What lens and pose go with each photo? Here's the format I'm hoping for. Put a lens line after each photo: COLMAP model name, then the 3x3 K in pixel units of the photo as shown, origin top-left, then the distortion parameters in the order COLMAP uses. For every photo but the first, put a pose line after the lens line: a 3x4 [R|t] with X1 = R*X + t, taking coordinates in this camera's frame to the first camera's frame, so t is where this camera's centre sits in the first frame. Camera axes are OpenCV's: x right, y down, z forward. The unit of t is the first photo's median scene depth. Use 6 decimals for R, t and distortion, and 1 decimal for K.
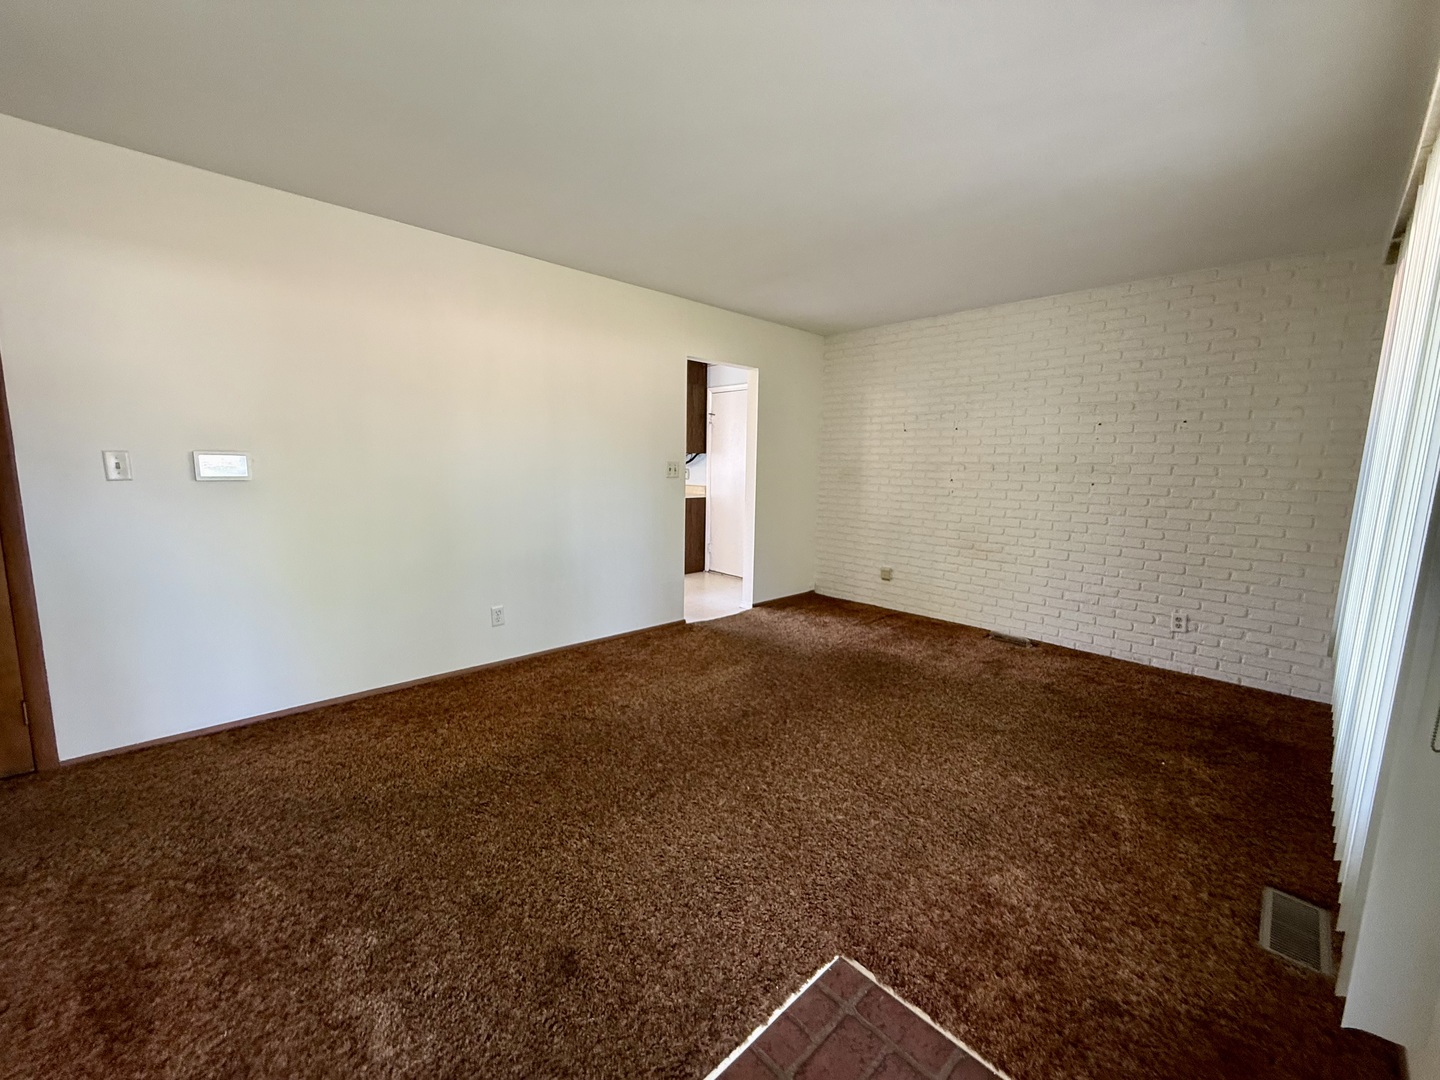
lens RADIAL K [[571.6, 0, 716.6], [0, 571.6, 543.0], [0, 0, 1]] dist [-0.001380, 0.000107]
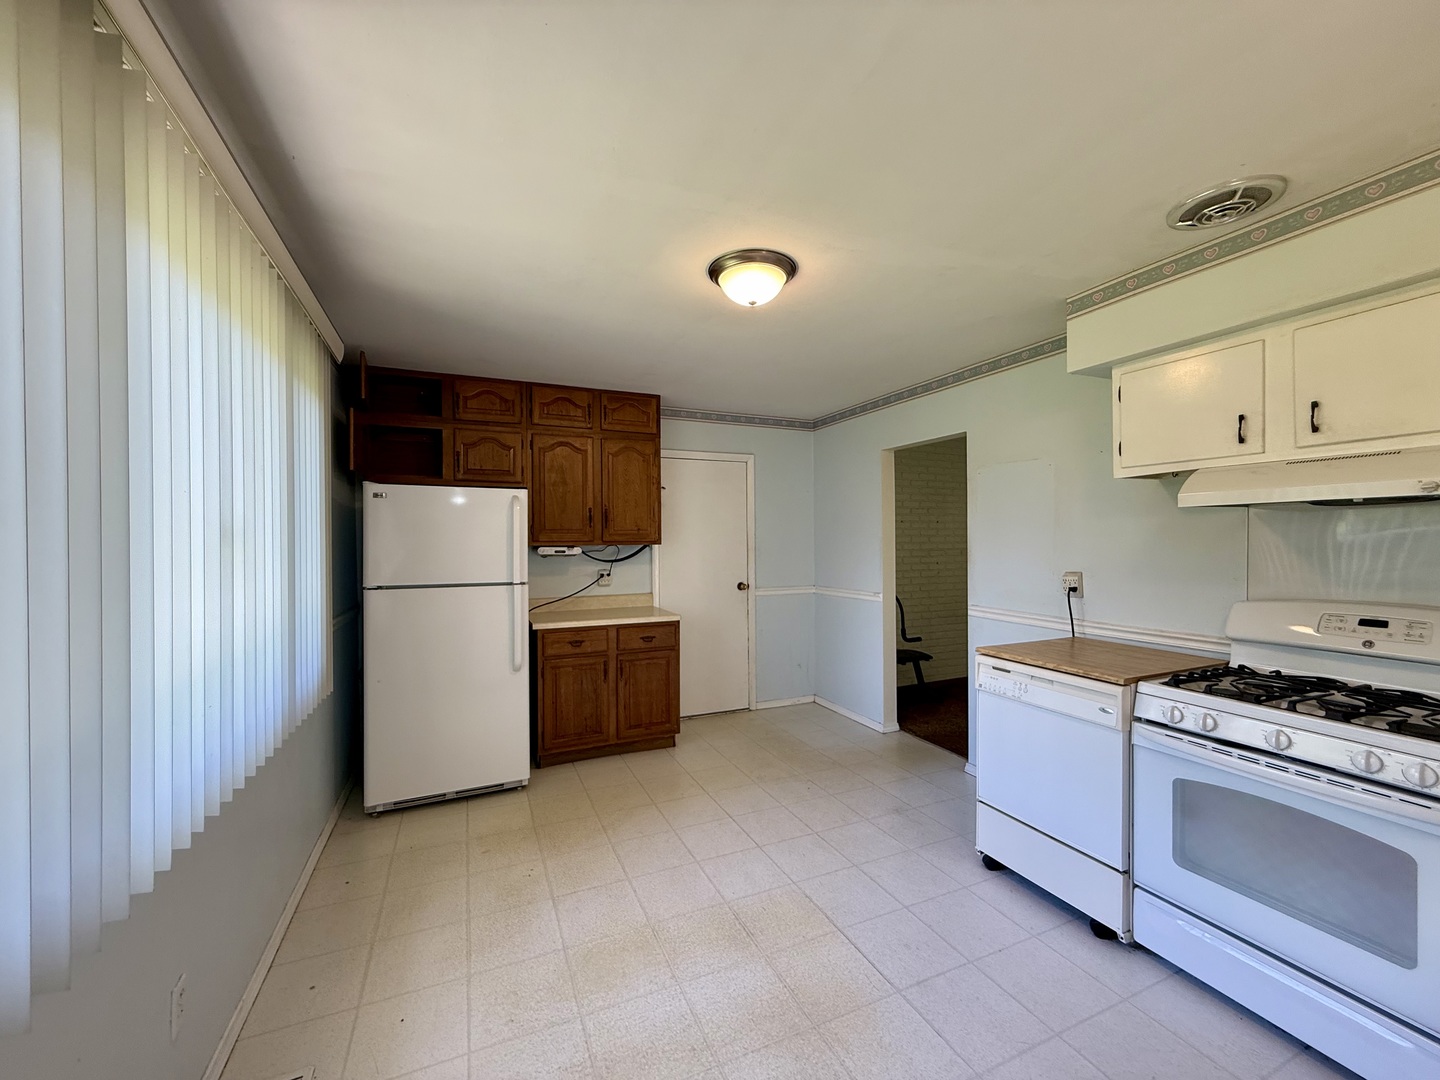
lens RADIAL K [[571.6, 0, 716.6], [0, 571.6, 543.0], [0, 0, 1]] dist [-0.001380, 0.000107]
pose [[0.345770, -0.028015, 0.937901, -0.856556], [0.141656, 0.989657, -0.022662, -0.184102], [-0.927565, 0.140695, 0.346162, 0.968093]]
